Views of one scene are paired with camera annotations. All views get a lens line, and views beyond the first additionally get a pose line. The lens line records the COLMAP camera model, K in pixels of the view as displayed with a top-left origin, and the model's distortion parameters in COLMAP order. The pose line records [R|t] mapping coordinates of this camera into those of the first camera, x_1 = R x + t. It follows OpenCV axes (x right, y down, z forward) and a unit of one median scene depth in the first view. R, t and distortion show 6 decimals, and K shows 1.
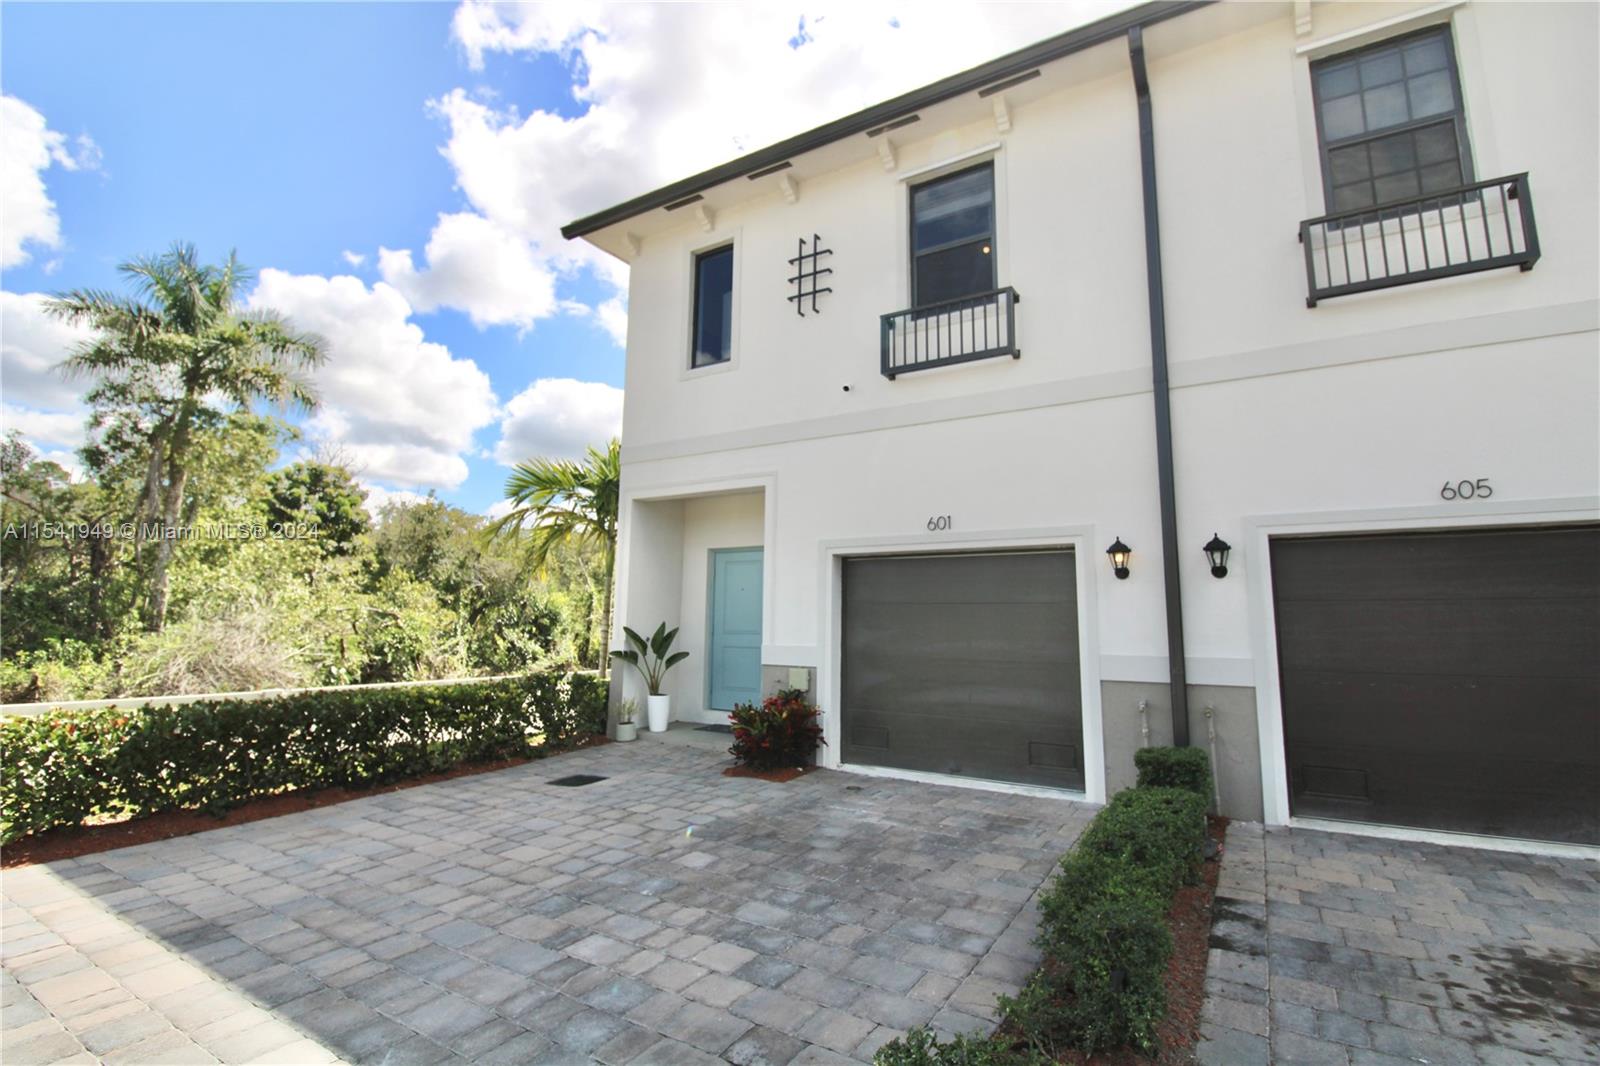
lens RADIAL K [[737.4, 0, 807.2], [0, 737.4, 514.4], [0, 0, 1]] dist [0.002852, -0.014355]
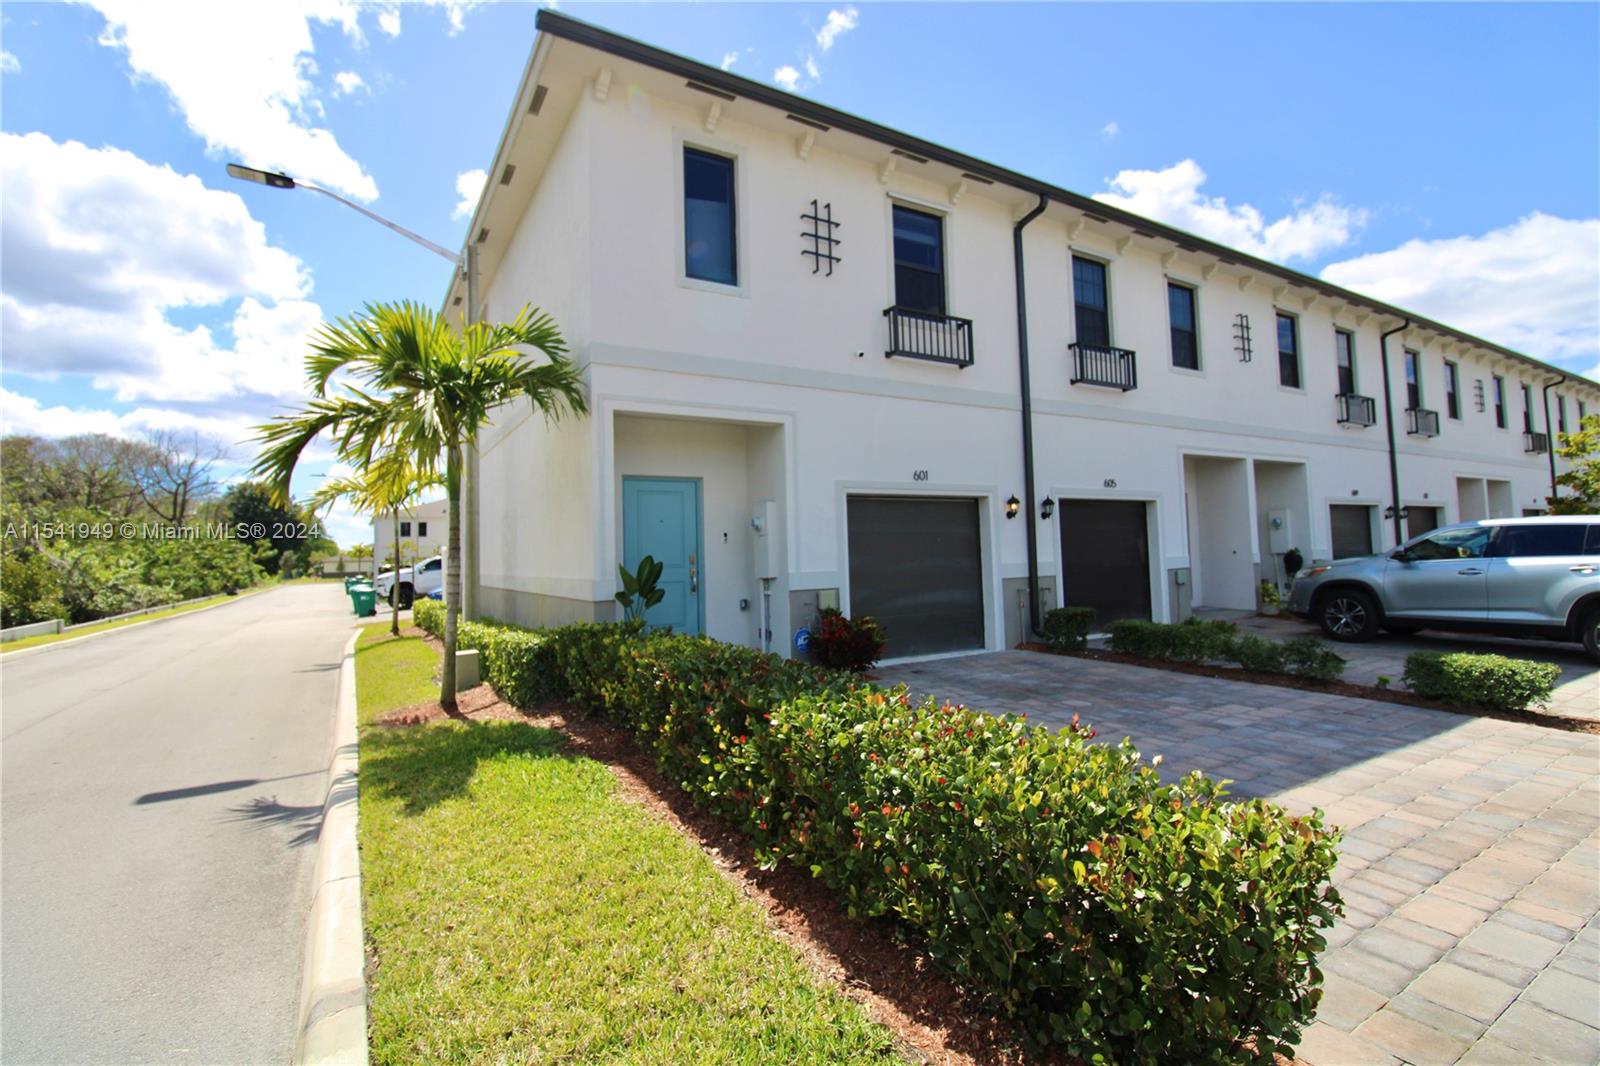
lens RADIAL K [[737.4, 0, 807.2], [0, 737.4, 514.4], [0, 0, 1]] dist [0.002852, -0.014355]
pose [[0.458875, 0.028456, 0.888045, -1.072140], [-0.092189, 0.995617, 0.015734, 0.077943], [-0.883705, -0.089088, 0.459487, 0.526355]]
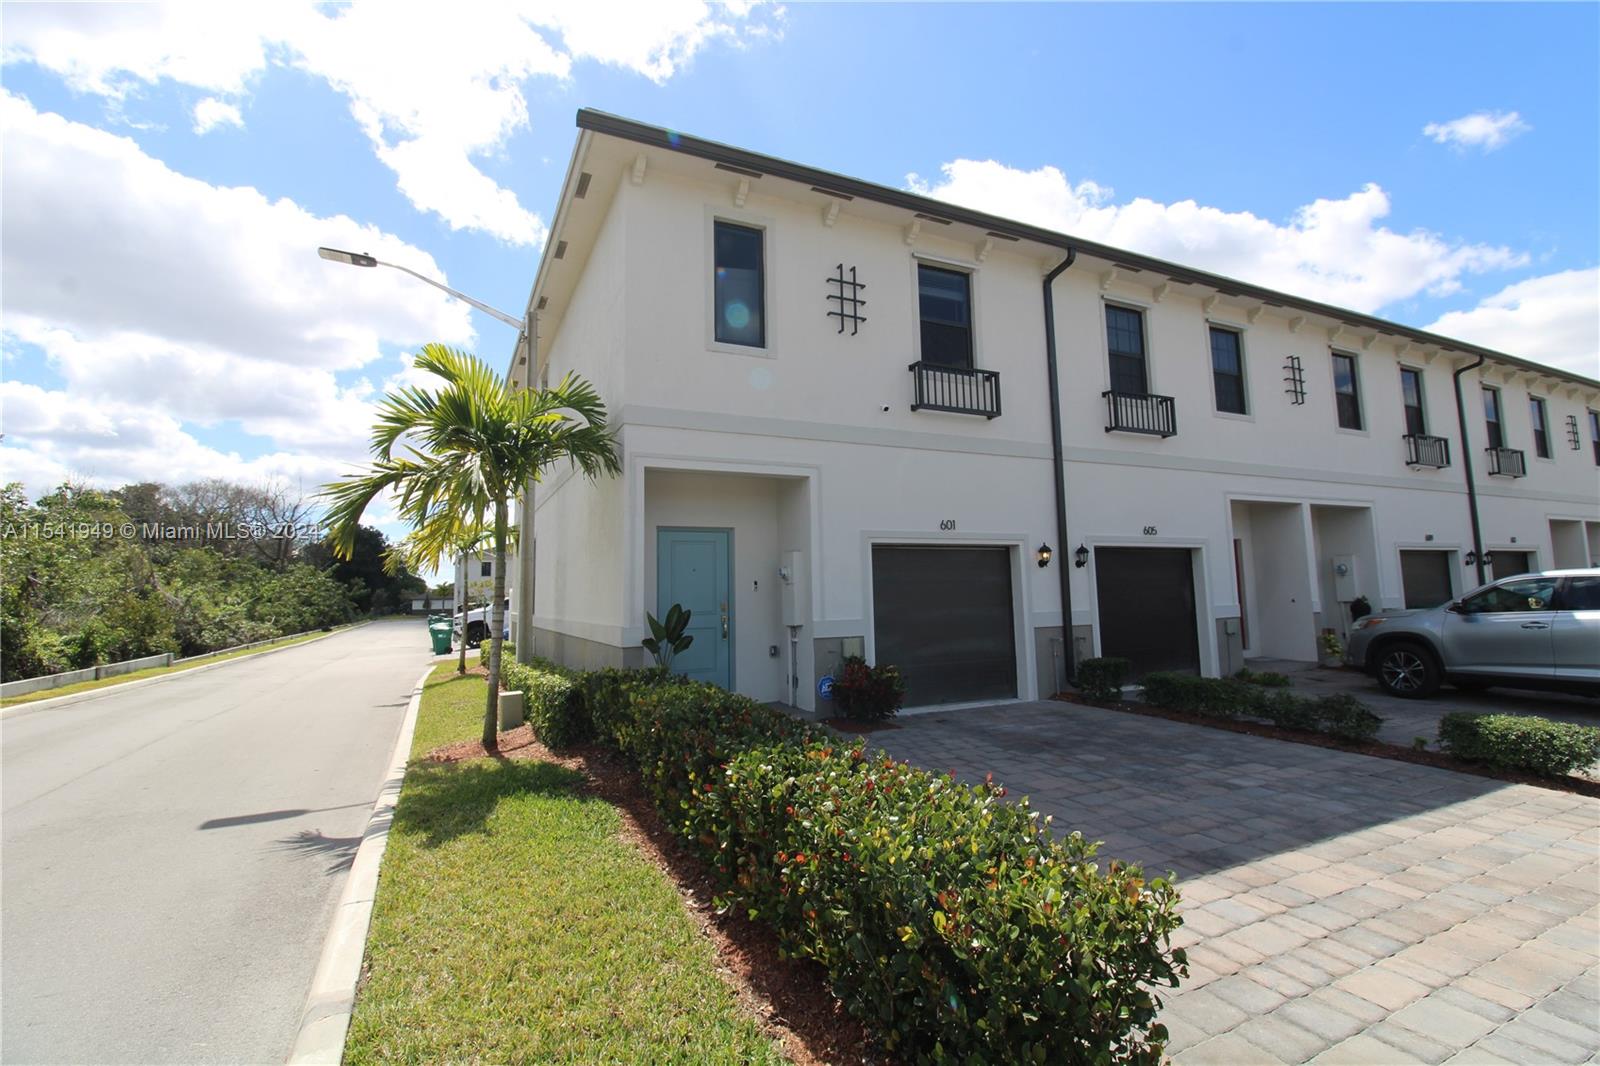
lens RADIAL K [[737.4, 0, 807.2], [0, 737.4, 514.4], [0, 0, 1]] dist [0.002852, -0.014355]
pose [[0.538973, 0.074409, 0.839030, -1.073217], [-0.091656, 0.995357, -0.029395, 0.054651], [-0.837321, -0.061059, 0.543291, 0.447336]]
